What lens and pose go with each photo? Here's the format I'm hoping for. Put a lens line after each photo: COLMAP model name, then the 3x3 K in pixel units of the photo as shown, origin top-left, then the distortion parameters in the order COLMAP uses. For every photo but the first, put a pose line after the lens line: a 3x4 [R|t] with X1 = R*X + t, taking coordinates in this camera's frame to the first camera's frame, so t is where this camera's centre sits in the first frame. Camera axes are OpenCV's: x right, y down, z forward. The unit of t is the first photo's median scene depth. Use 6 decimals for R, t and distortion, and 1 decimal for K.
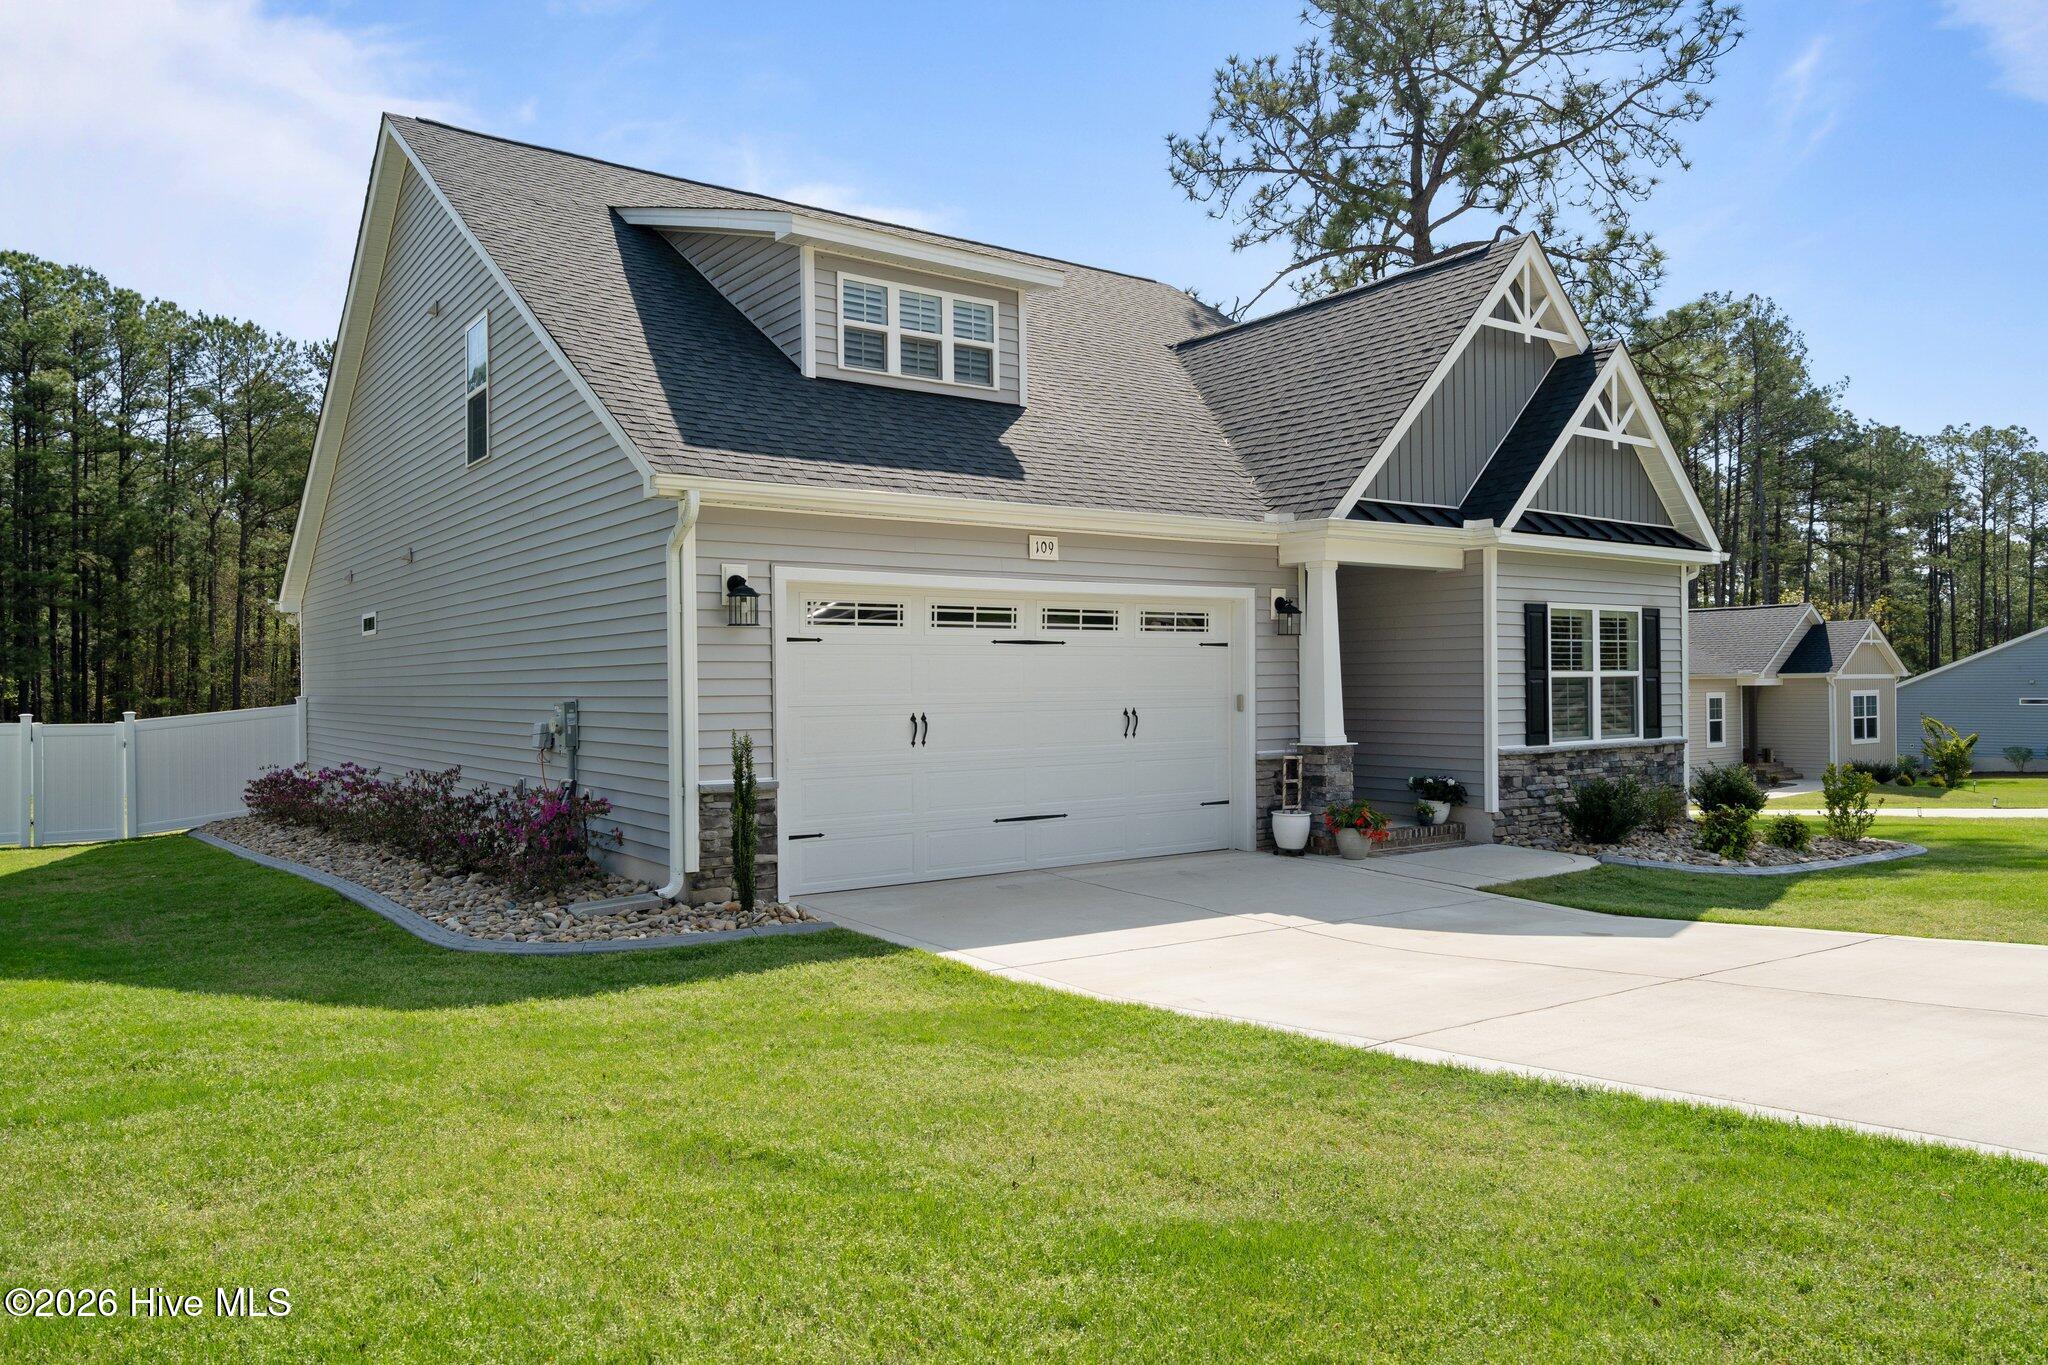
lens RADIAL K [[1373.1, 0, 1024.0], [0, 1373.1, 682.5], [0, 0, 1]] dist [0.000863, -0.000764]
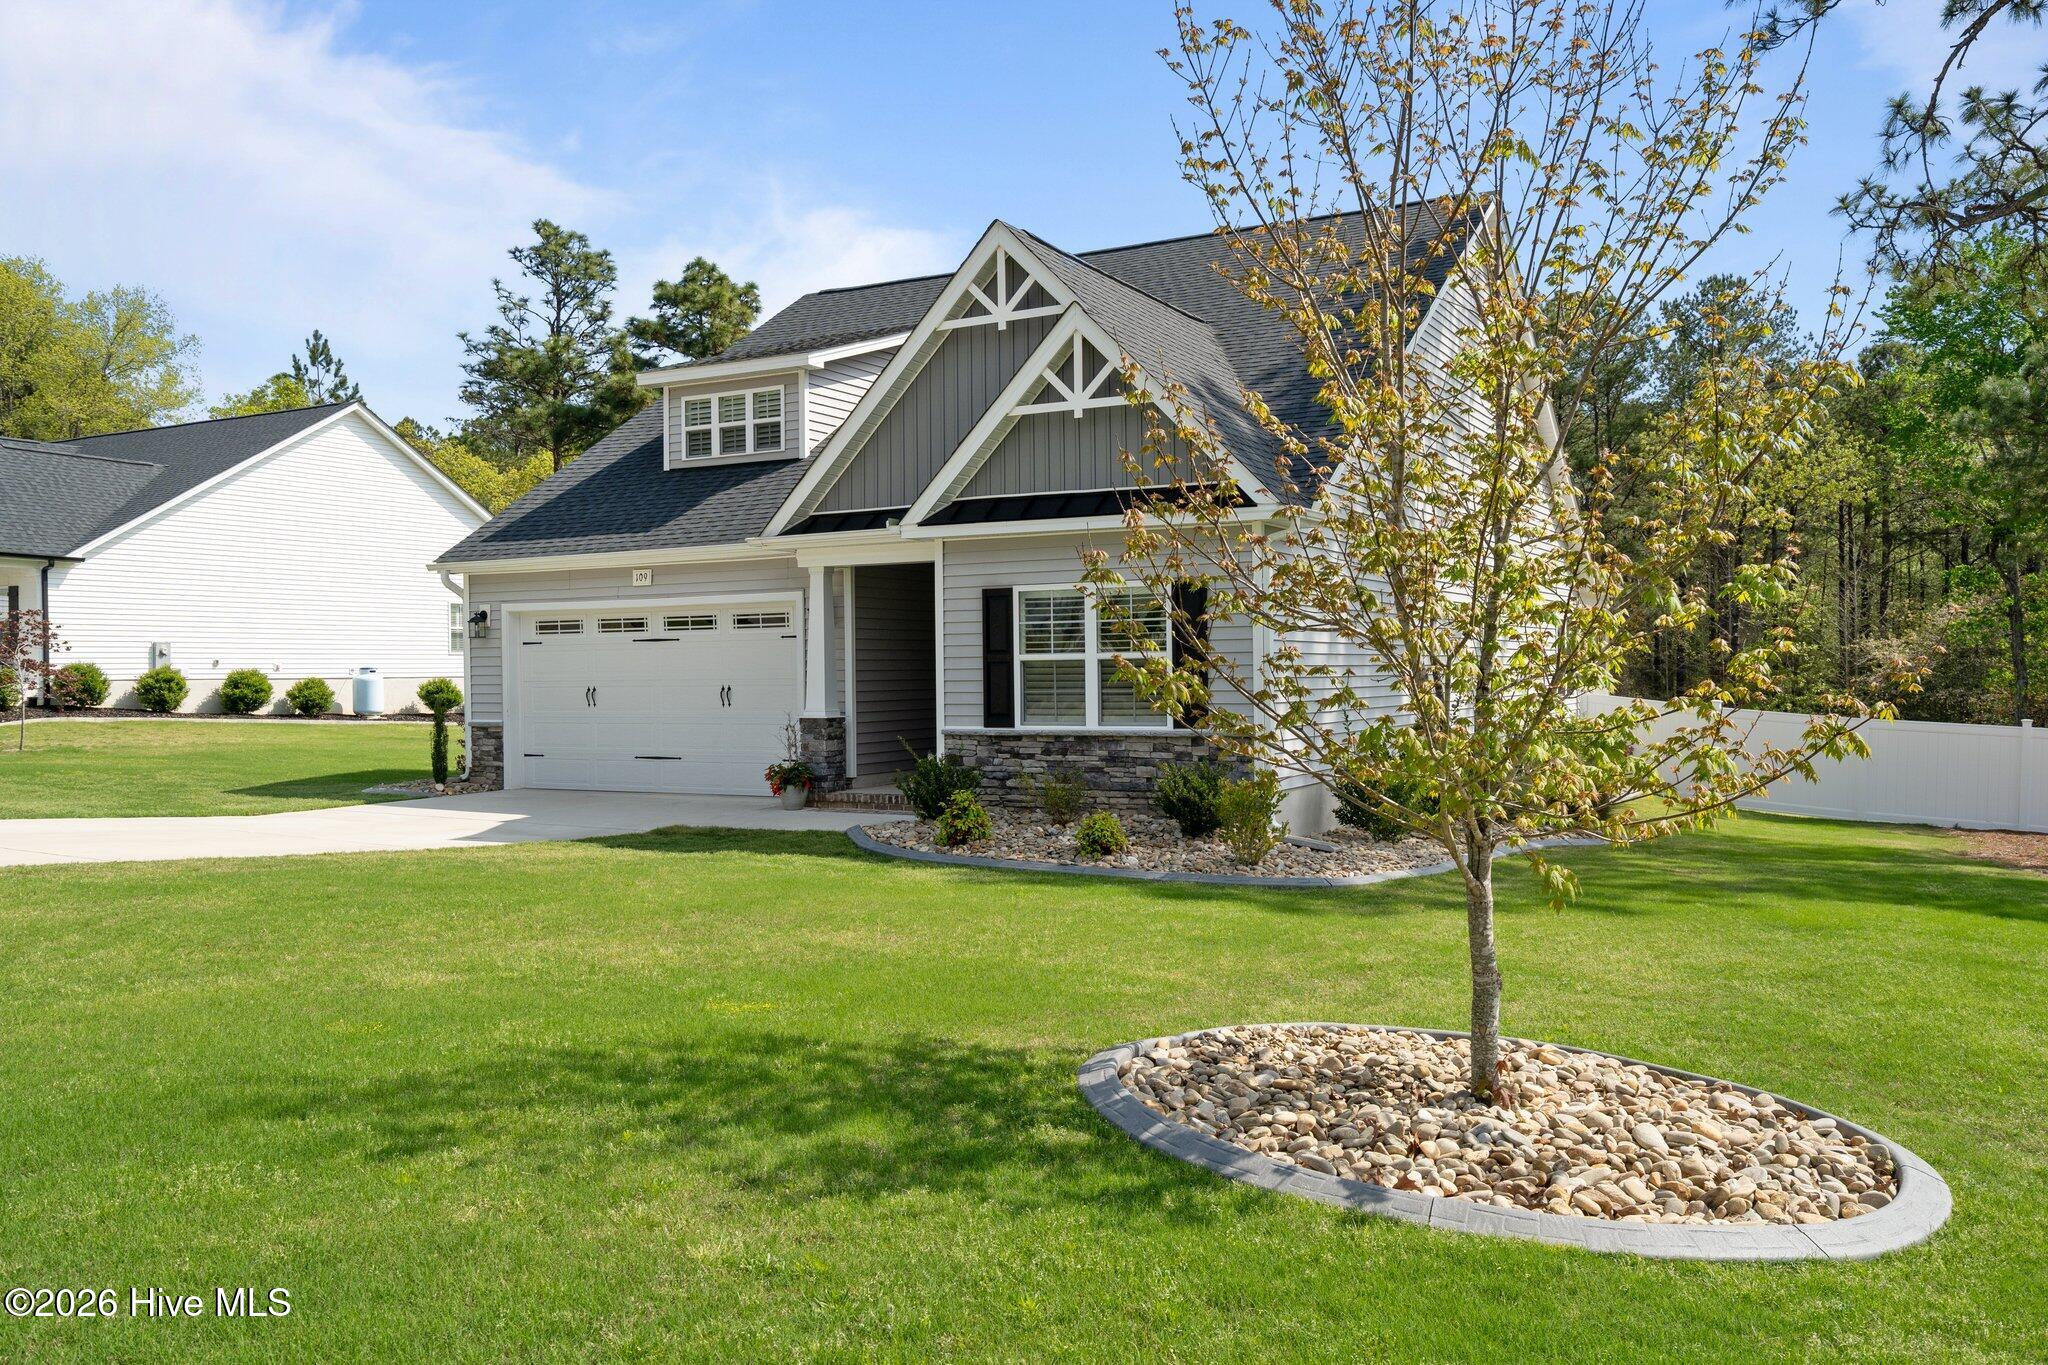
lens RADIAL K [[1594.8, 0, 1024.0], [0, 1594.8, 682.5], [0, 0, 1]] dist [0.012168, 0.001383]
pose [[0.429791, 0.011161, -0.902859, 1.524072], [0.008699, 0.999826, 0.016500, -0.007340], [0.902886, -0.014945, 0.429620, 0.537748]]
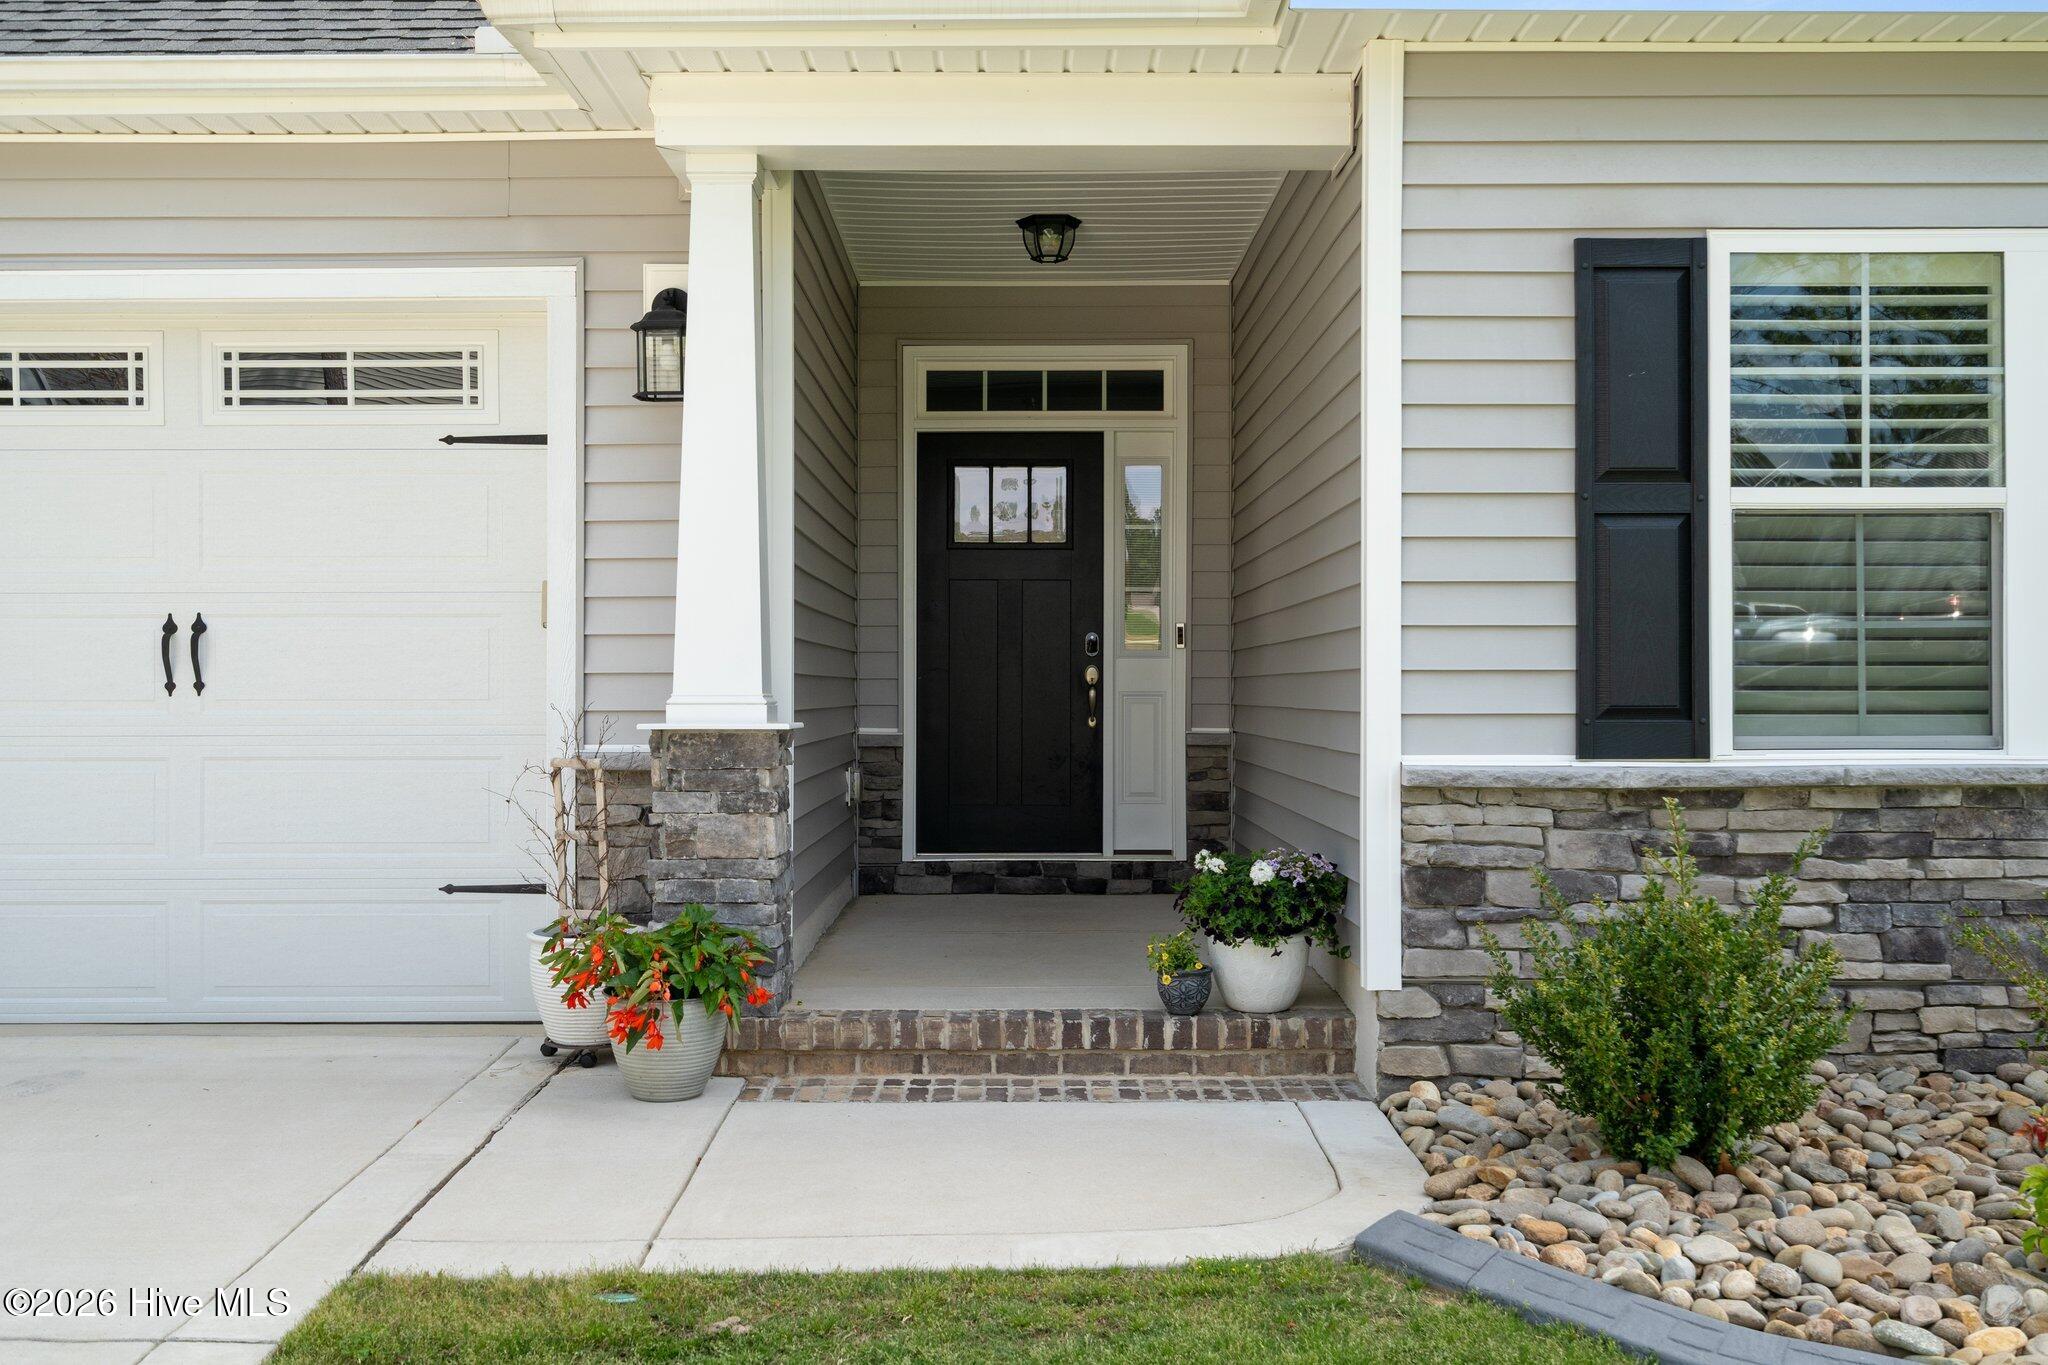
lens RADIAL K [[2036.5, 0, 1024.0], [0, 2036.5, 682.5], [0, 0, 1]] dist [0.009516, 0.000604]
pose [[0.810830, 0.005011, -0.585260, 0.537856], [-0.005805, 0.999983, 0.000520, 0.032721], [0.585253, 0.002976, 0.810846, 0.634093]]
